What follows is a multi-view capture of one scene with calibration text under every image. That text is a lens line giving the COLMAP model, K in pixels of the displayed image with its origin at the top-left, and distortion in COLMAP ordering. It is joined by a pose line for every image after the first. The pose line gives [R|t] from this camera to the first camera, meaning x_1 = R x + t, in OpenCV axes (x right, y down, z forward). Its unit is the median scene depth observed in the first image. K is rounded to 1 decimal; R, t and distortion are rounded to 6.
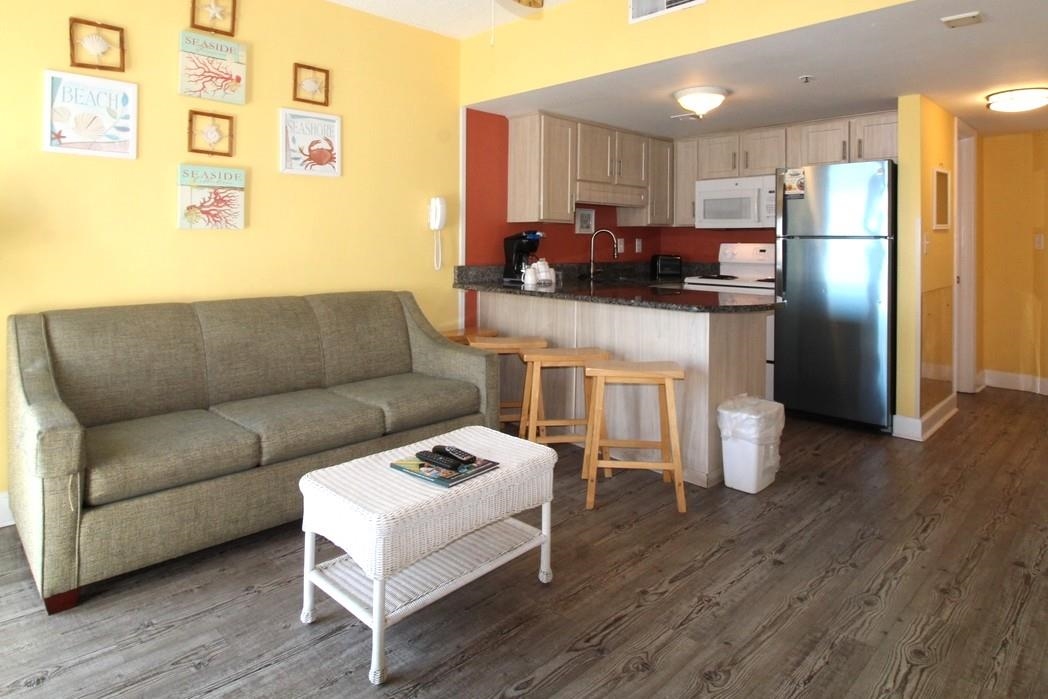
lens RADIAL K [[624.3, 0, 527.9], [0, 624.3, 238.0], [0, 0, 1]] dist [0.001804, -0.013930]
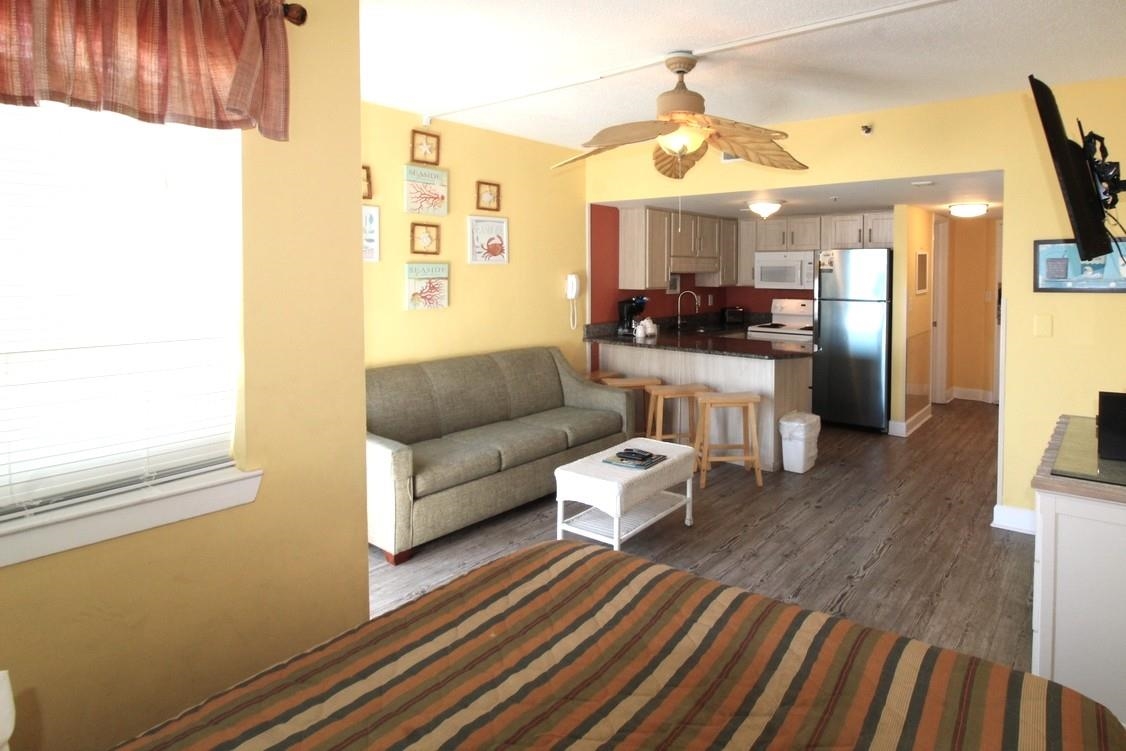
lens RADIAL K [[622.9, 0, 684.9], [0, 622.9, 289.4], [0, 0, 1]] dist [-0.000497, -0.000099]
pose [[0.982664, -0.009580, 0.185150, -0.193014], [0.002654, 0.999288, 0.037623, -0.101426], [-0.185379, -0.036480, 0.981990, -0.422729]]
